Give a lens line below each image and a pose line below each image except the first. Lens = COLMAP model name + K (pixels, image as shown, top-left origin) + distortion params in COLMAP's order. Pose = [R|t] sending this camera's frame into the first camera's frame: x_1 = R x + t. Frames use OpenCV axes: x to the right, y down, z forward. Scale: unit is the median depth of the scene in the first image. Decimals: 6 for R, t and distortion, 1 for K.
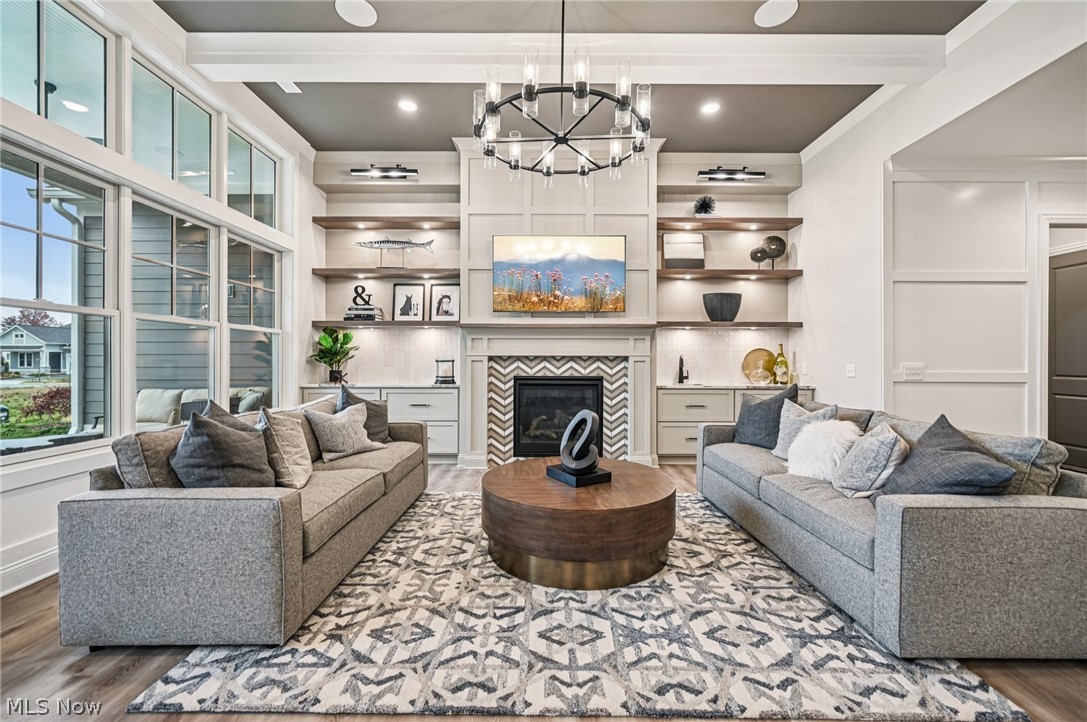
lens RADIAL K [[438.6, 0, 545.2], [0, 438.6, 358.1], [0, 0, 1]] dist [-0.000390, -0.000143]
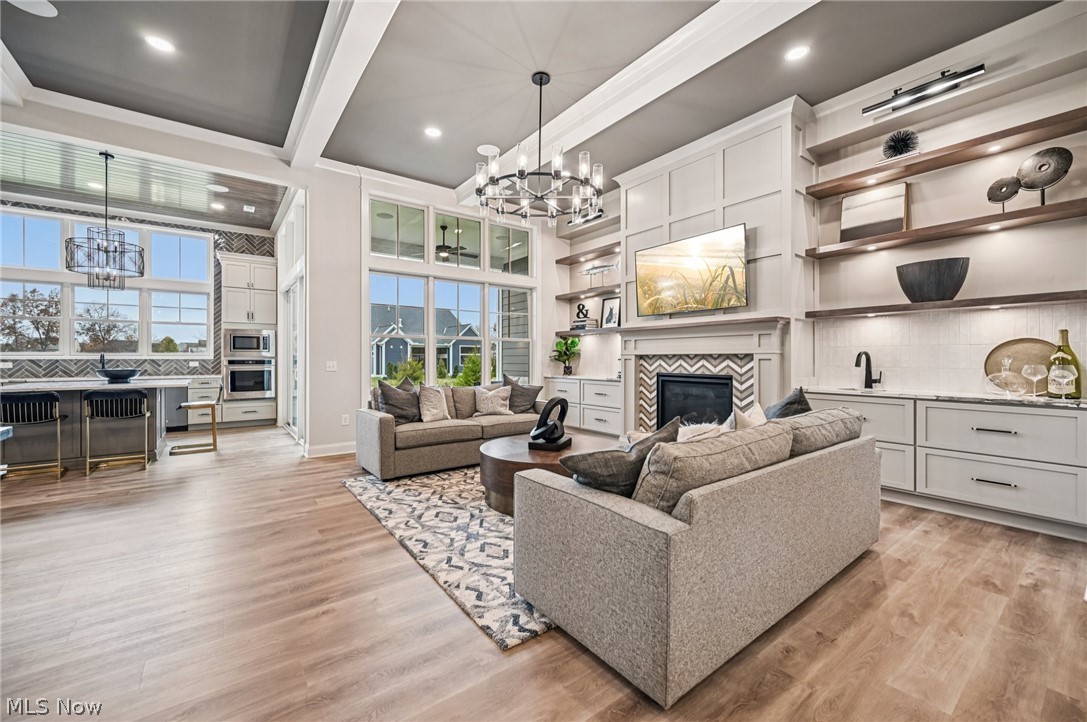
lens RADIAL K [[438.6, 0, 545.2], [0, 438.6, 358.1], [0, 0, 1]] dist [-0.000390, -0.000143]
pose [[0.599644, -0.003945, -0.800257, 0.647864], [0.005553, 0.999984, -0.000769, 0.002800], [0.800248, -0.003982, 0.599656, 0.106566]]
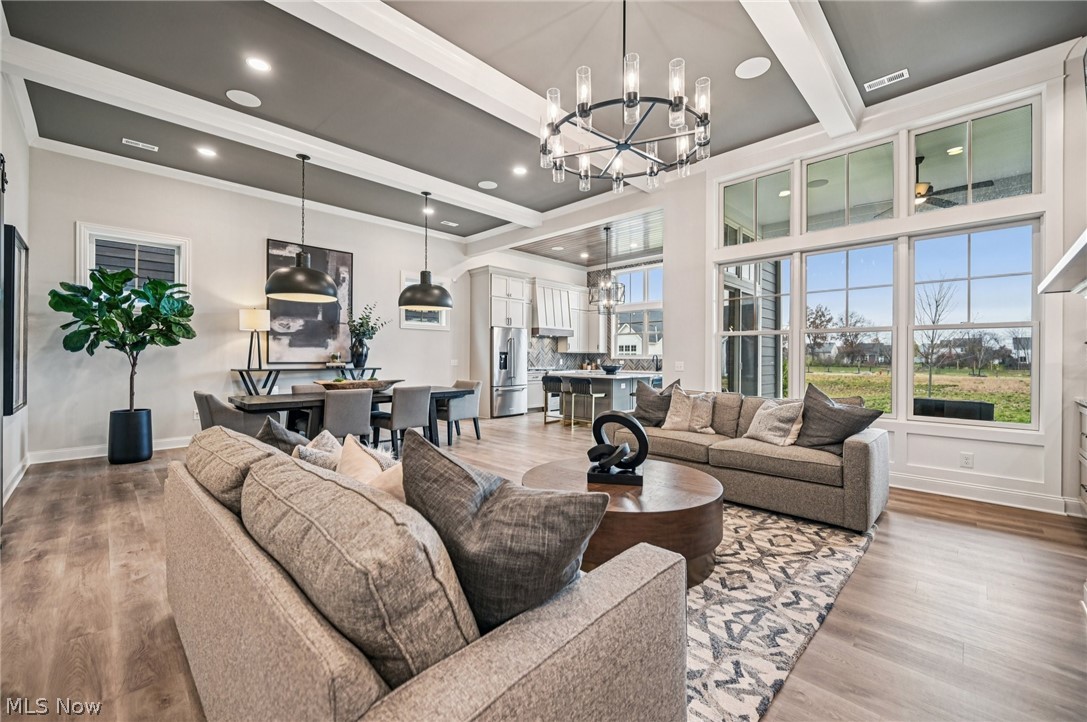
lens RADIAL K [[438.6, 0, 545.2], [0, 438.6, 358.1], [0, 0, 1]] dist [-0.000390, -0.000143]
pose [[-0.702387, -0.006314, -0.711767, 0.508031], [-0.004380, 0.999980, -0.004549, 0.004569], [0.711781, -0.000078, -0.702401, 0.901604]]
